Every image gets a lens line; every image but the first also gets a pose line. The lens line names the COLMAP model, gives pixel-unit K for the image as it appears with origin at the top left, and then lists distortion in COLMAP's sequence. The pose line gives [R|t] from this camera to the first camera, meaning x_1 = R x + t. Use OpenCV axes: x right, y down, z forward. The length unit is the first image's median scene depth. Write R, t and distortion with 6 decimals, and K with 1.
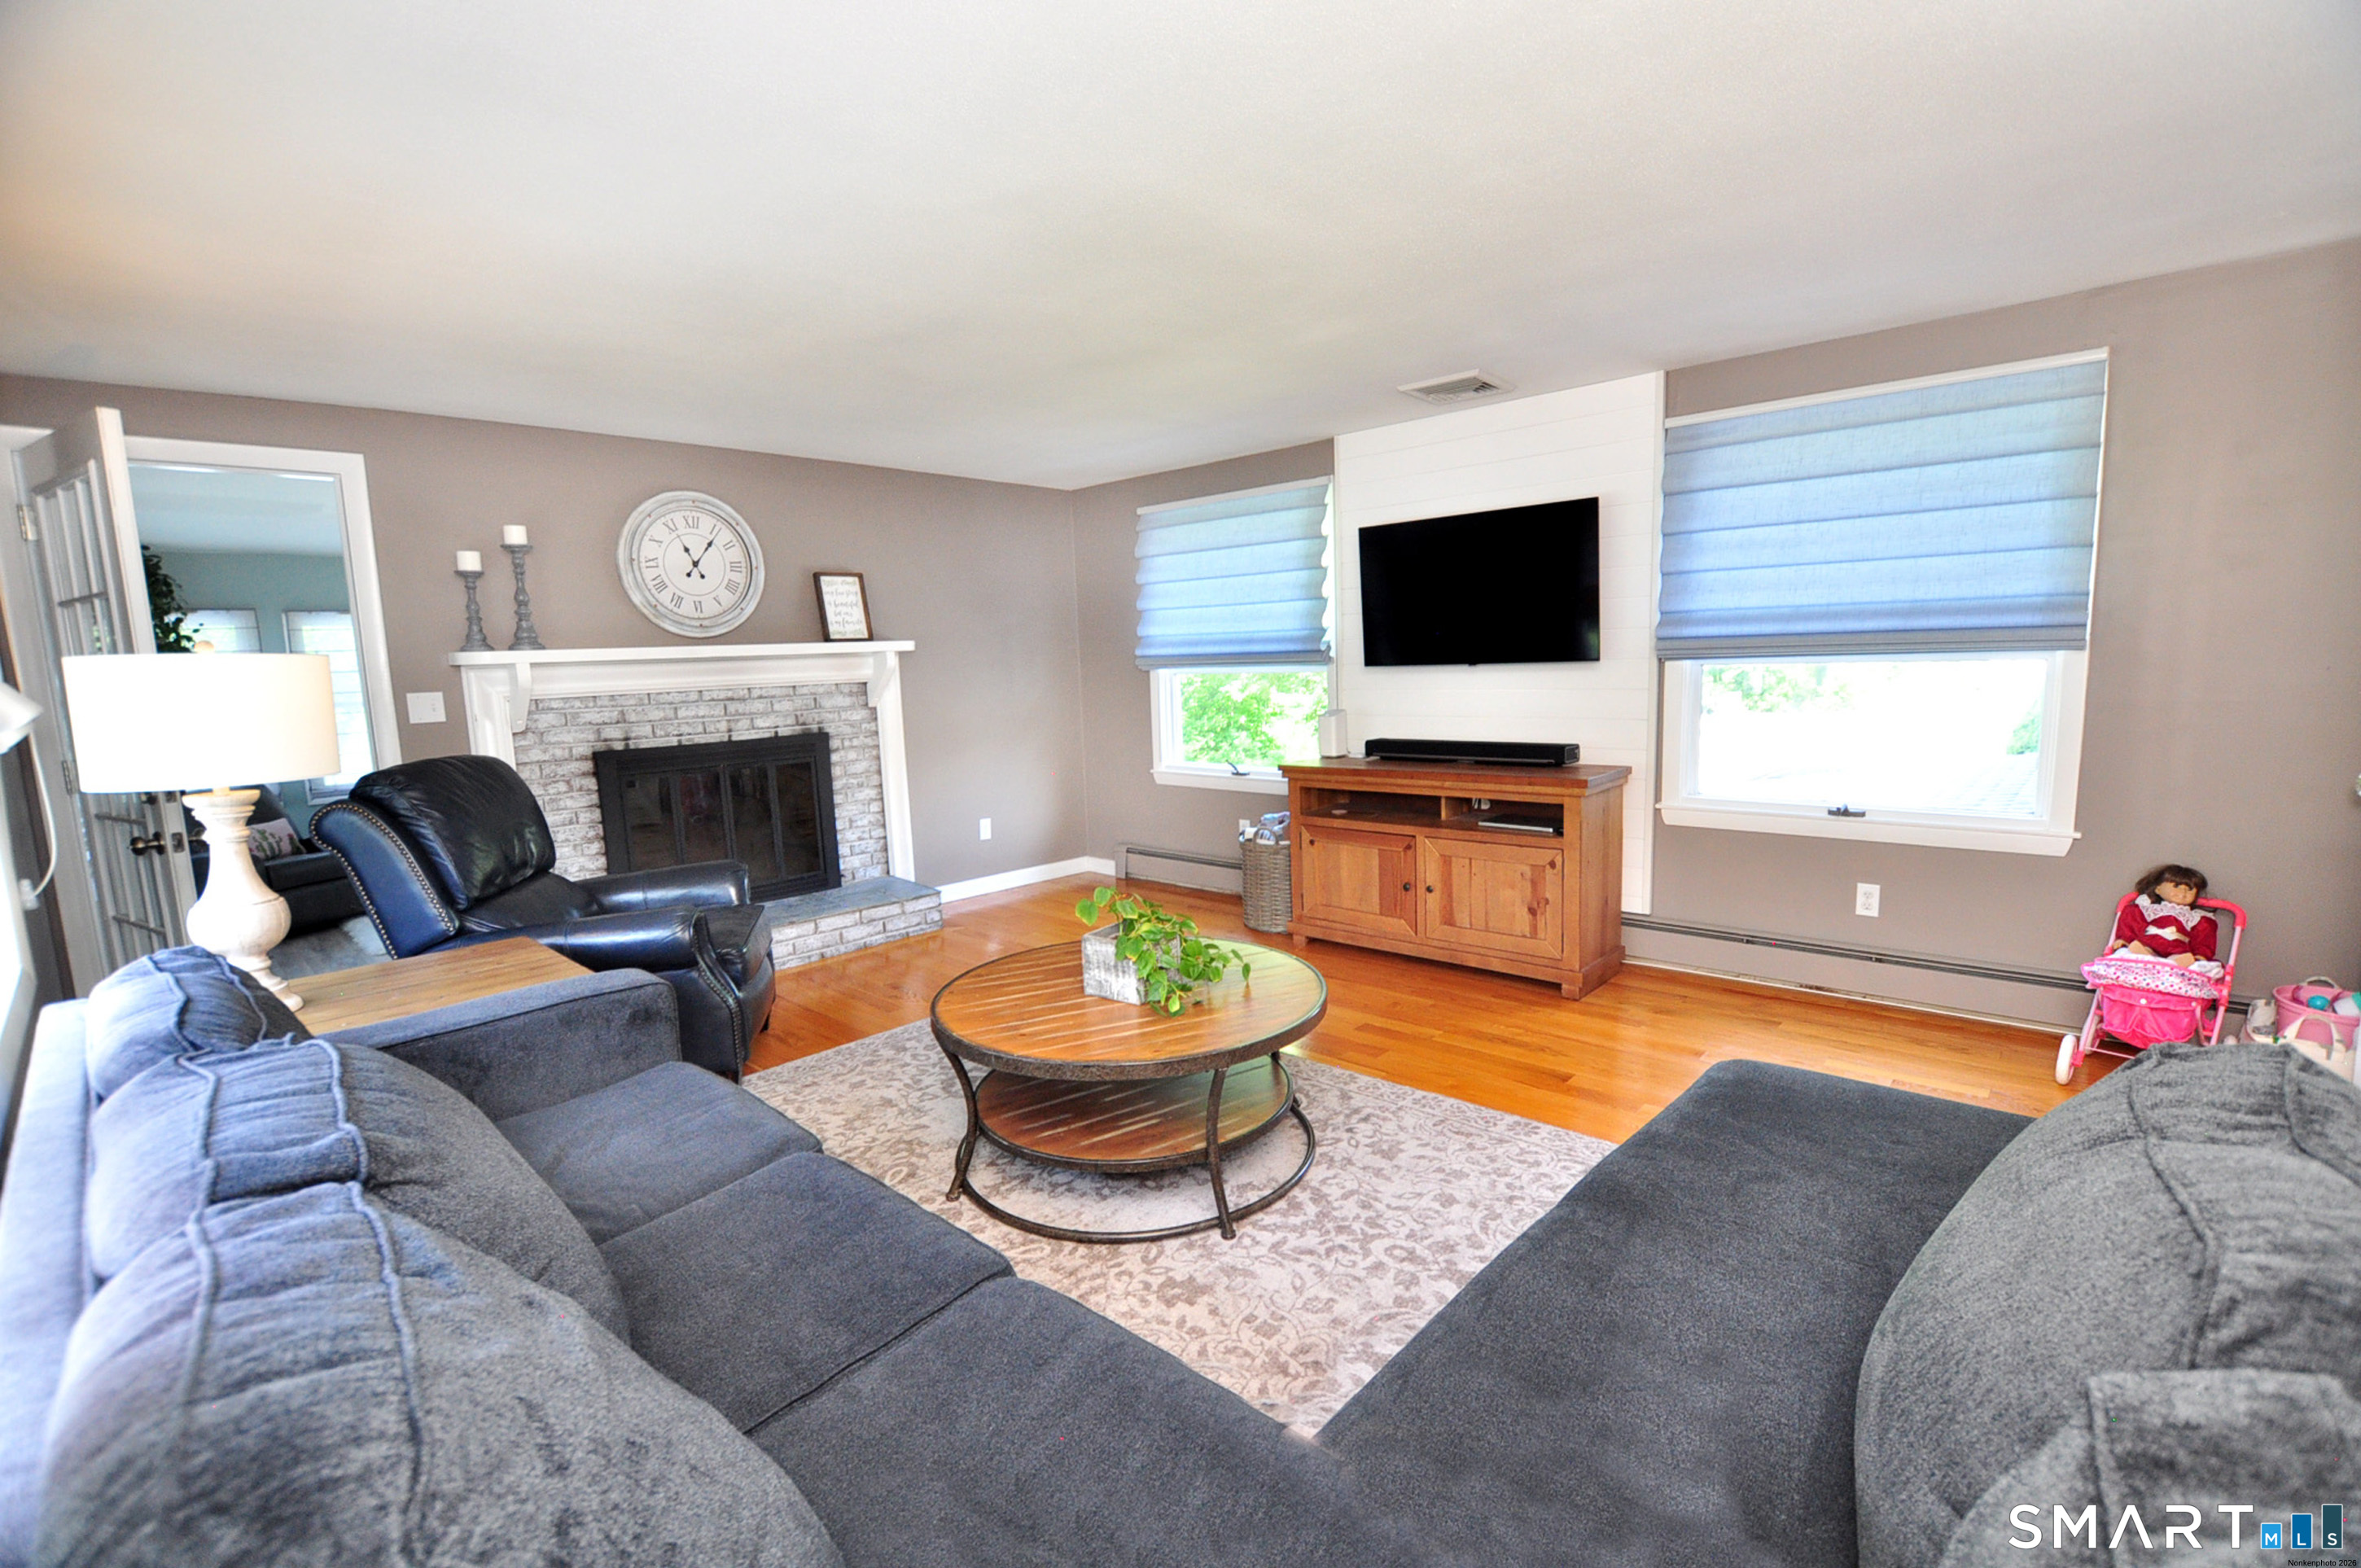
lens RADIAL K [[1031.4, 0, 1166.8], [0, 1031.4, 807.0], [0, 0, 1]] dist [-0.026502, 0.000053]
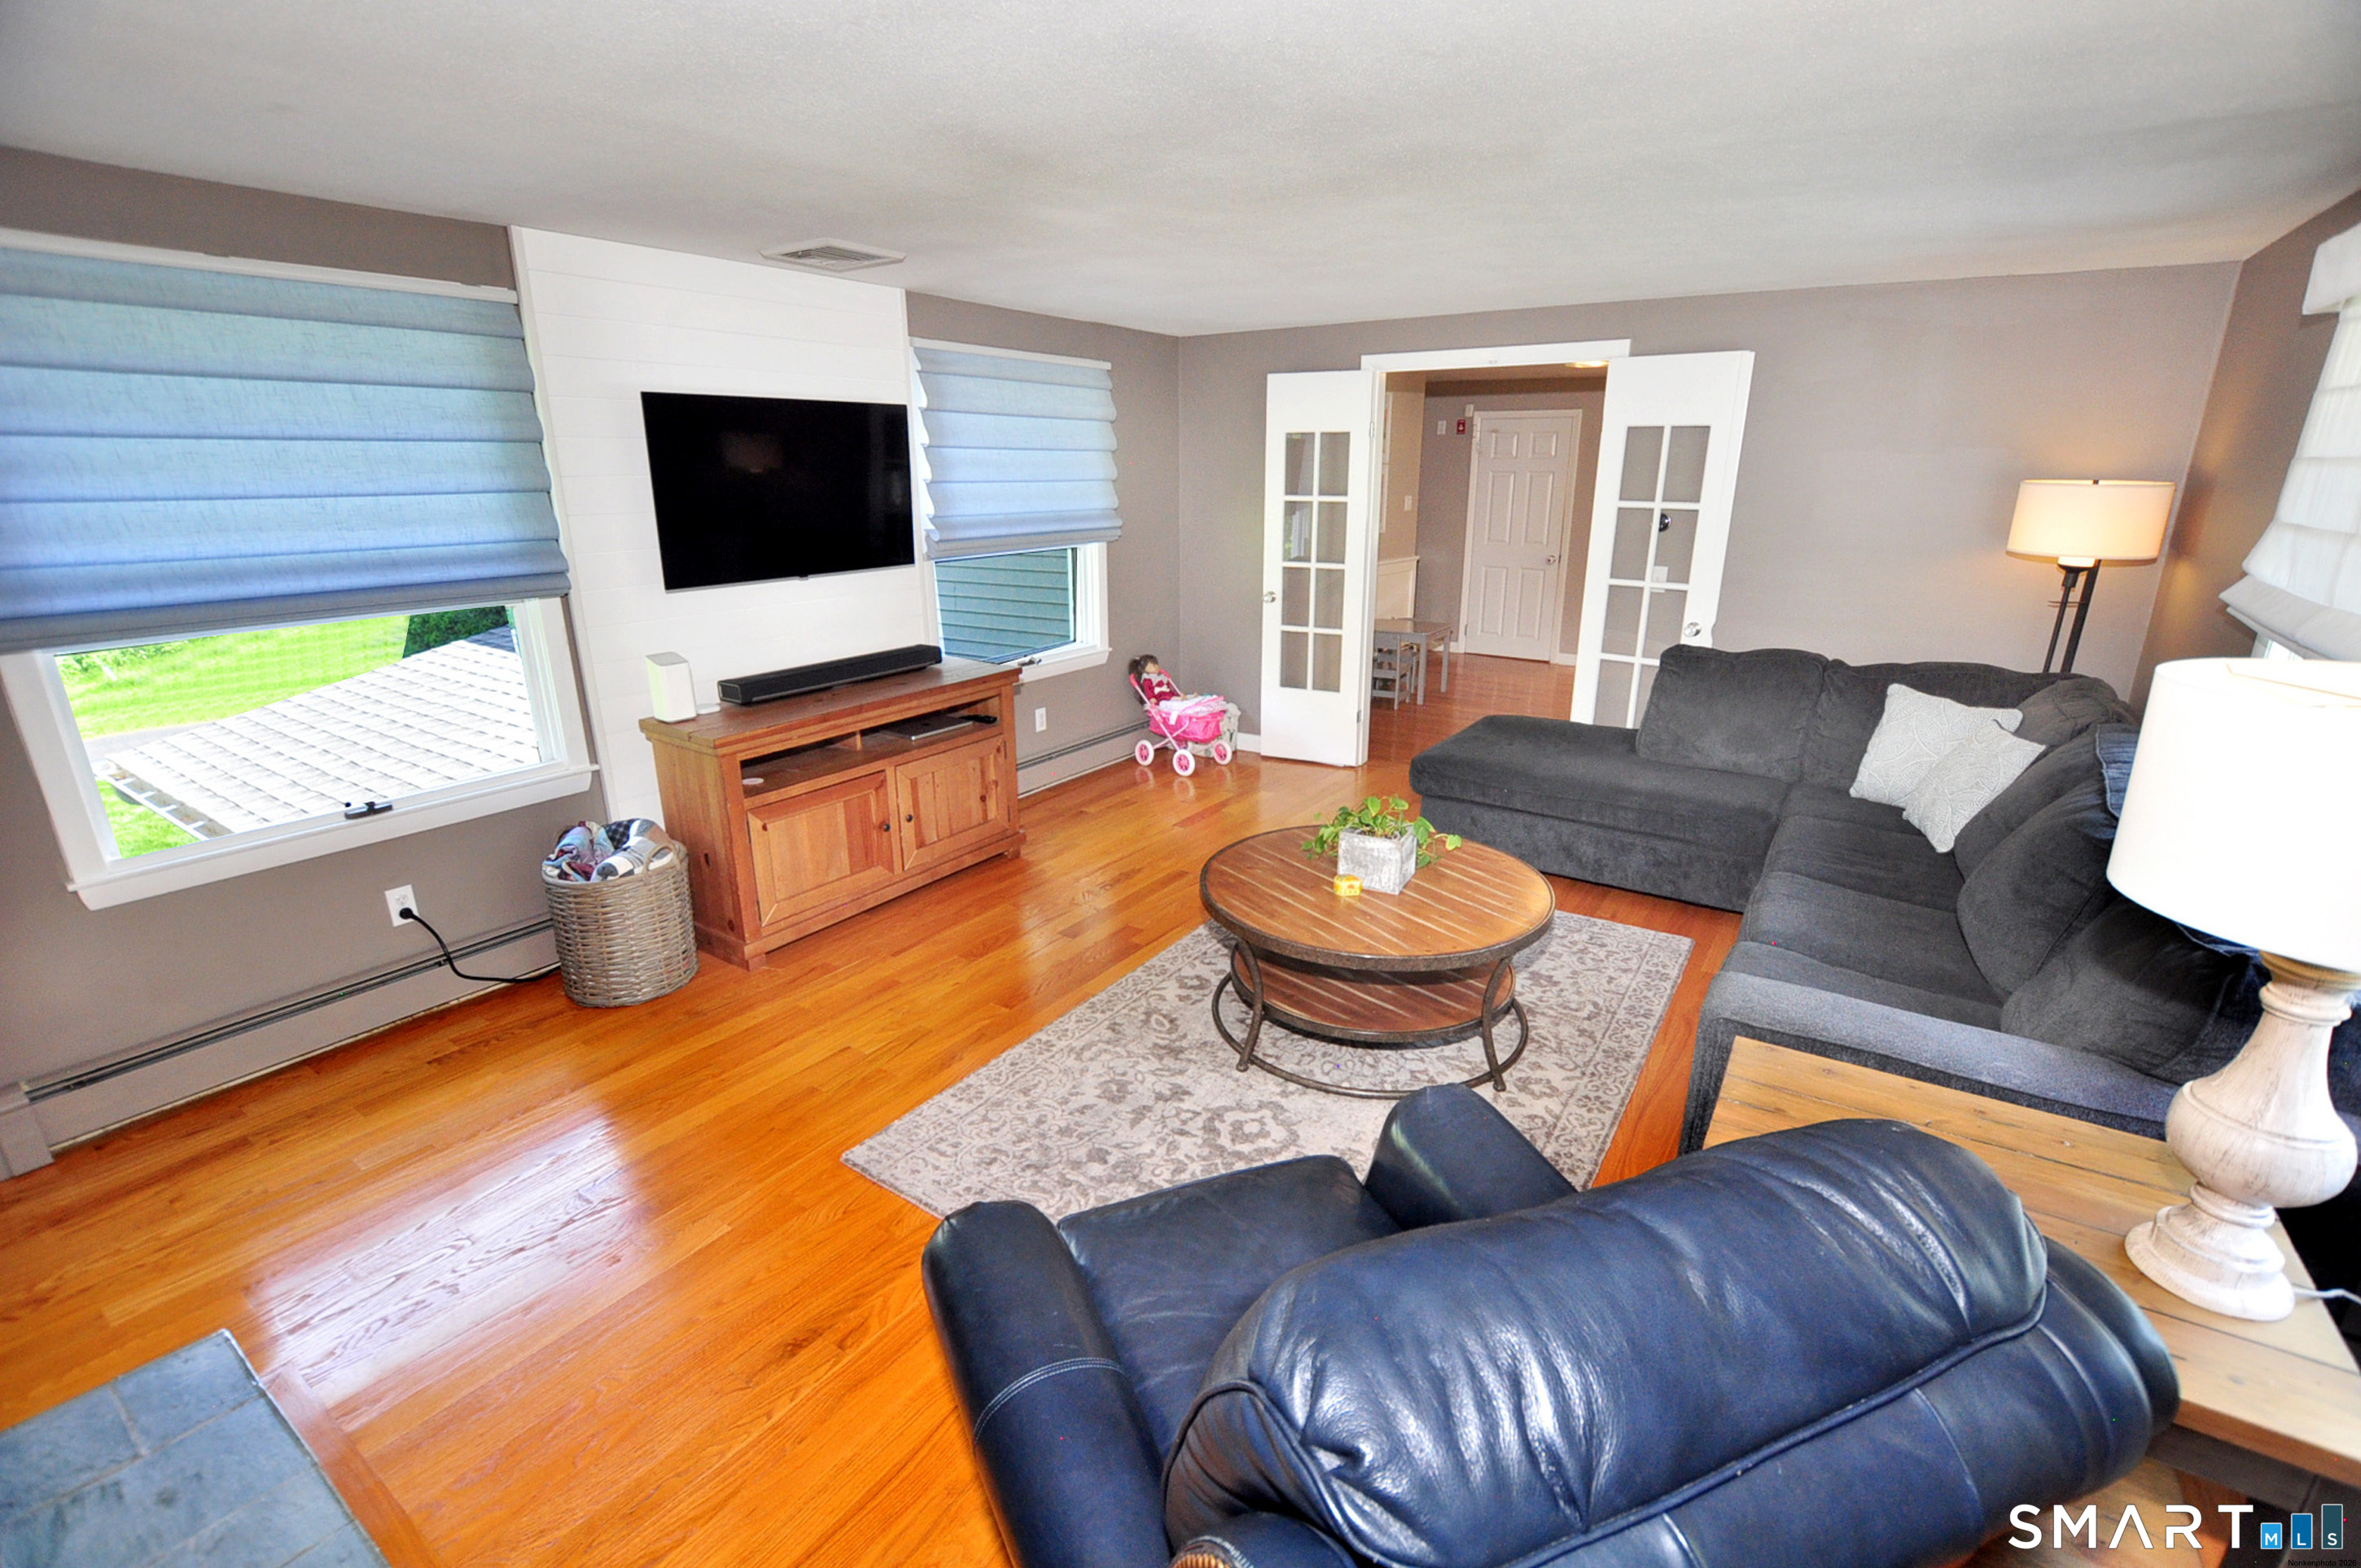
lens RADIAL K [[1031.4, 0, 1166.8], [0, 1031.4, 807.0], [0, 0, 1]] dist [-0.026502, 0.000053]
pose [[-0.140172, -0.274608, 0.951285, -0.640999], [0.152018, 0.943410, 0.294734, -0.164321], [-0.978388, 0.185925, -0.090494, 0.812294]]
